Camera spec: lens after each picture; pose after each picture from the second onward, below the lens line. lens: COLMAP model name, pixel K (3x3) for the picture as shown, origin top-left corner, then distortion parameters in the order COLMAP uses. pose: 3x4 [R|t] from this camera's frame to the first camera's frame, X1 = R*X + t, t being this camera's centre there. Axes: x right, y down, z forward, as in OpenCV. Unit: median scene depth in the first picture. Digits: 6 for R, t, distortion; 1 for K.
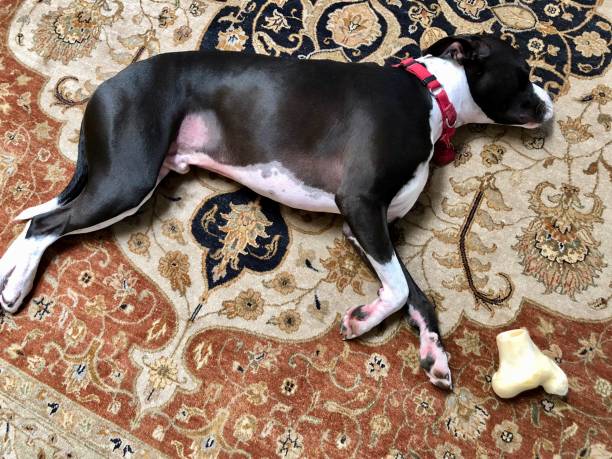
lens RADIAL K [[500.2, 0, 303.0], [0, 500.2, 222.8], [0, 0, 1]] dist [0.018818, -0.015725]
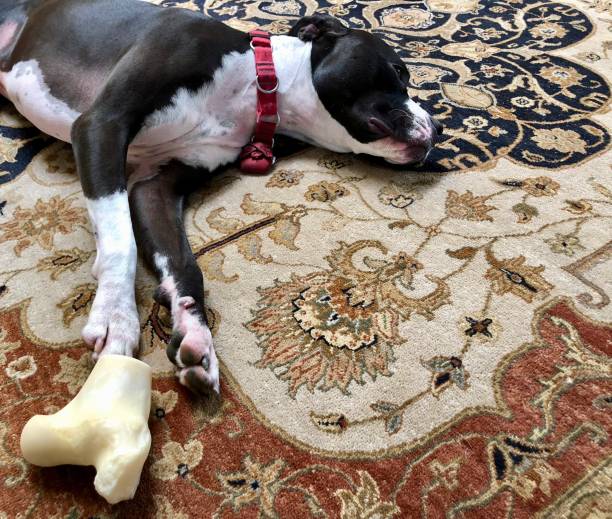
lens RADIAL K [[572.5, 0, 261.2], [0, 572.5, 253.2], [0, 0, 1]] dist [0.011936, 0.000000]
pose [[0.851629, 0.344363, -0.395149, 0.652516], [-0.492953, 0.782411, -0.380564, 0.259367], [0.178117, 0.518890, 0.836079, 0.425353]]
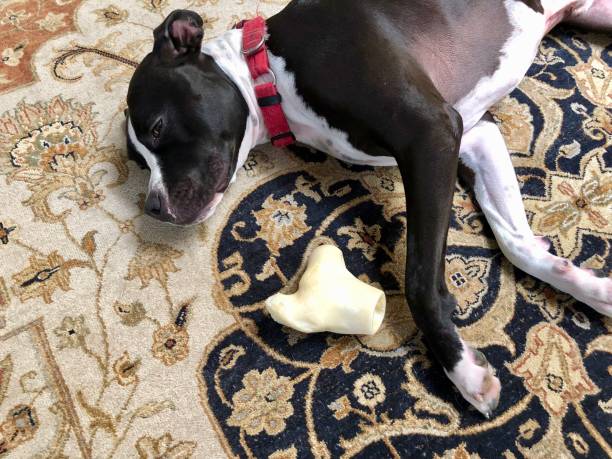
lens RADIAL K [[500.2, 0, 303.8], [0, 500.2, 228.2], [0, 0, 1]] dist [0.018818, -0.015725]
pose [[-0.521881, 0.756012, -0.395077, 0.684035], [-0.814084, -0.303093, 0.495381, -0.641279], [0.254769, 0.580156, 0.773635, 0.589249]]
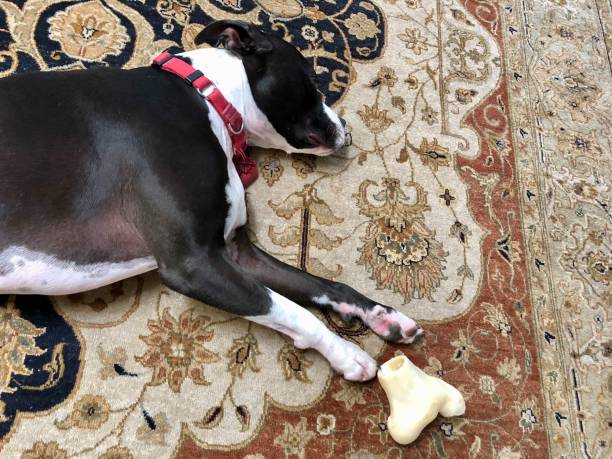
lens RADIAL K [[500.2, 0, 298.2], [0, 500.2, 227.2], [0, 0, 1]] dist [0.018818, -0.015725]
pose [[0.876987, -0.256032, 0.406621, -0.003982], [0.265341, 0.963540, 0.034421, -0.065148], [-0.400608, 0.077707, 0.912948, 0.251075]]
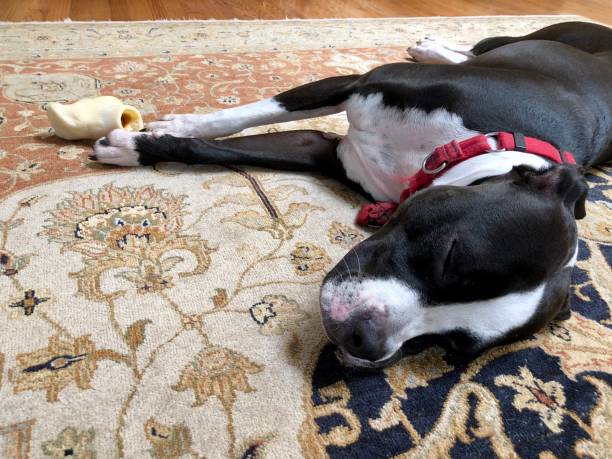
lens RADIAL K [[500.2, 0, 302.4], [0, 500.2, 229.7], [0, 0, 1]] dist [0.018818, -0.015725]
pose [[-0.664693, 0.422828, -0.615954, 0.727889], [-0.723500, -0.158642, 0.671848, -0.505358], [0.186360, 0.892216, 0.411365, 0.783128]]
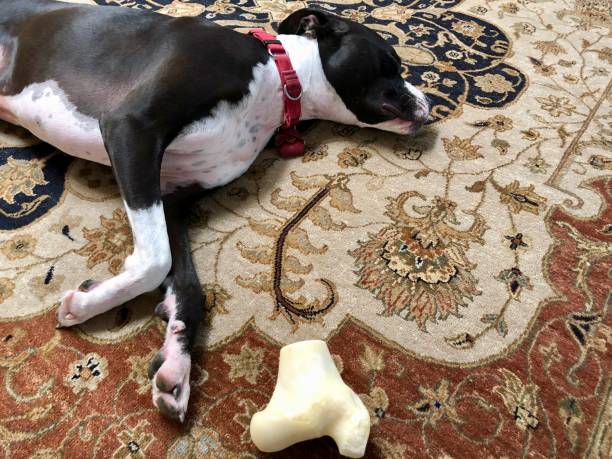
lens RADIAL K [[500.2, 0, 303.7], [0, 500.2, 226.1], [0, 0, 1]] dist [0.018818, -0.015725]
pose [[0.984193, 0.159410, -0.077147, 0.395286], [-0.177028, 0.897701, -0.403478, 0.302570], [0.004936, 0.410757, 0.911731, 0.344048]]
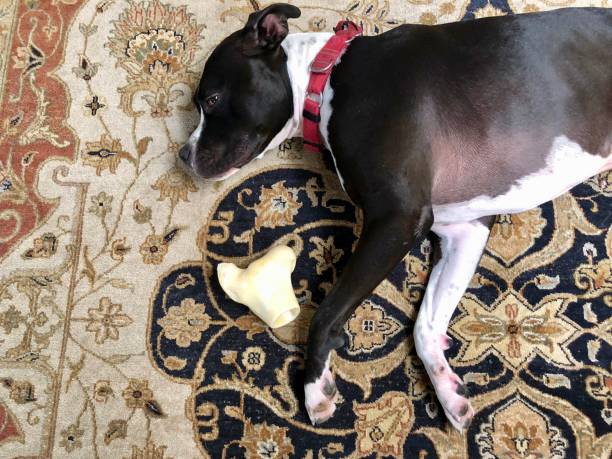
lens RADIAL K [[500.2, 0, 304.2], [0, 500.2, 225.1], [0, 0, 1]] dist [0.018818, -0.015725]
pose [[-0.901508, 0.429171, -0.055642, 0.451692], [-0.399089, -0.774735, 0.490422, -0.723190], [0.167367, 0.464325, 0.869707, 0.408952]]
